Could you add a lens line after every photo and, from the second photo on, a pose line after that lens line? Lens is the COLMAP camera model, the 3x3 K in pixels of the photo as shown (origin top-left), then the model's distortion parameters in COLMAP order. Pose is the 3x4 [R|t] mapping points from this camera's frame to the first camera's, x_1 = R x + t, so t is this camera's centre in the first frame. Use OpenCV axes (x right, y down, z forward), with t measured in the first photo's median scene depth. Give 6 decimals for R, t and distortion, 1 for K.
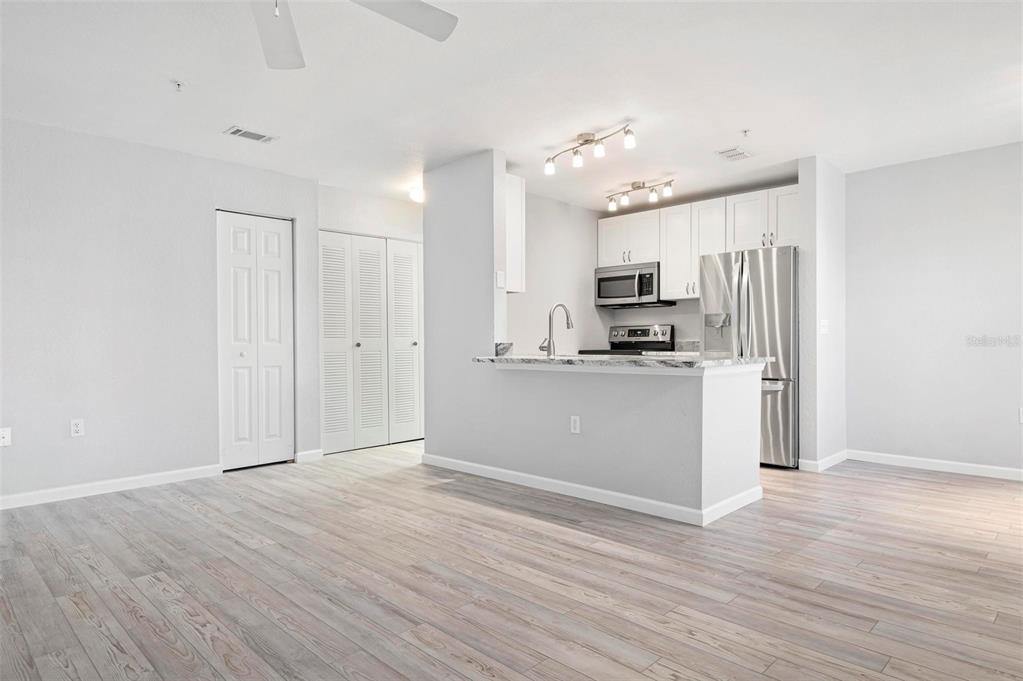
lens RADIAL K [[597.8, 0, 516.0], [0, 597.8, 341.8], [0, 0, 1]] dist [0.016289, -0.002273]
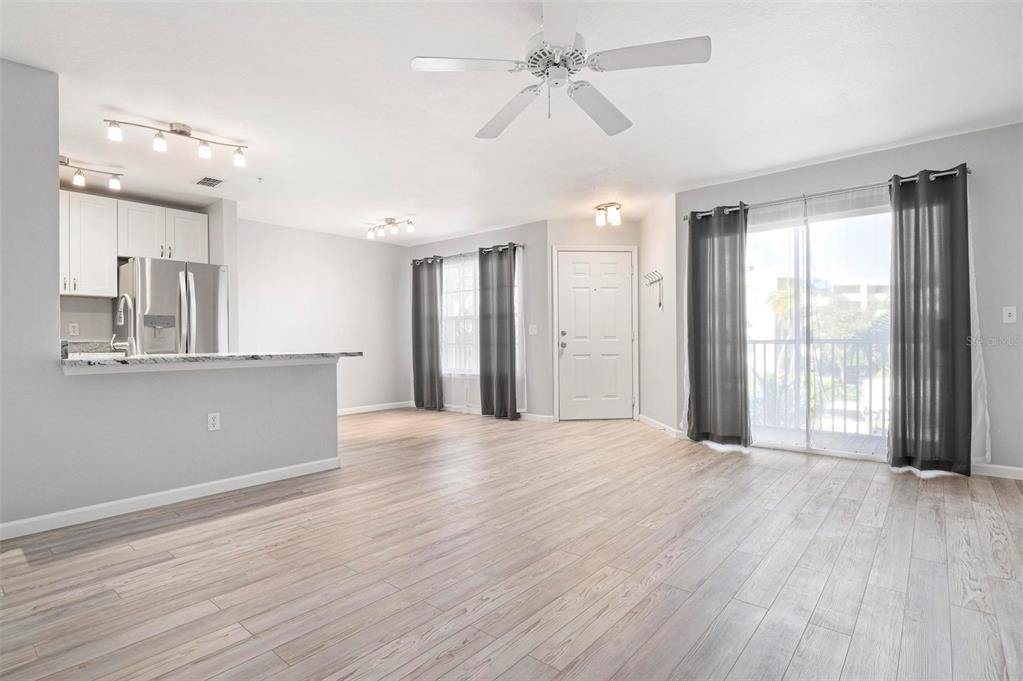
lens RADIAL K [[500.0, 0, 516.3], [0, 500.0, 343.4], [0, 0, 1]] dist [-0.002529, -0.001083]
pose [[-0.078330, 0.001566, 0.996926, -0.732691], [0.008869, 0.999960, -0.000874, 0.011770], [-0.996888, 0.008773, -0.078341, 0.530022]]
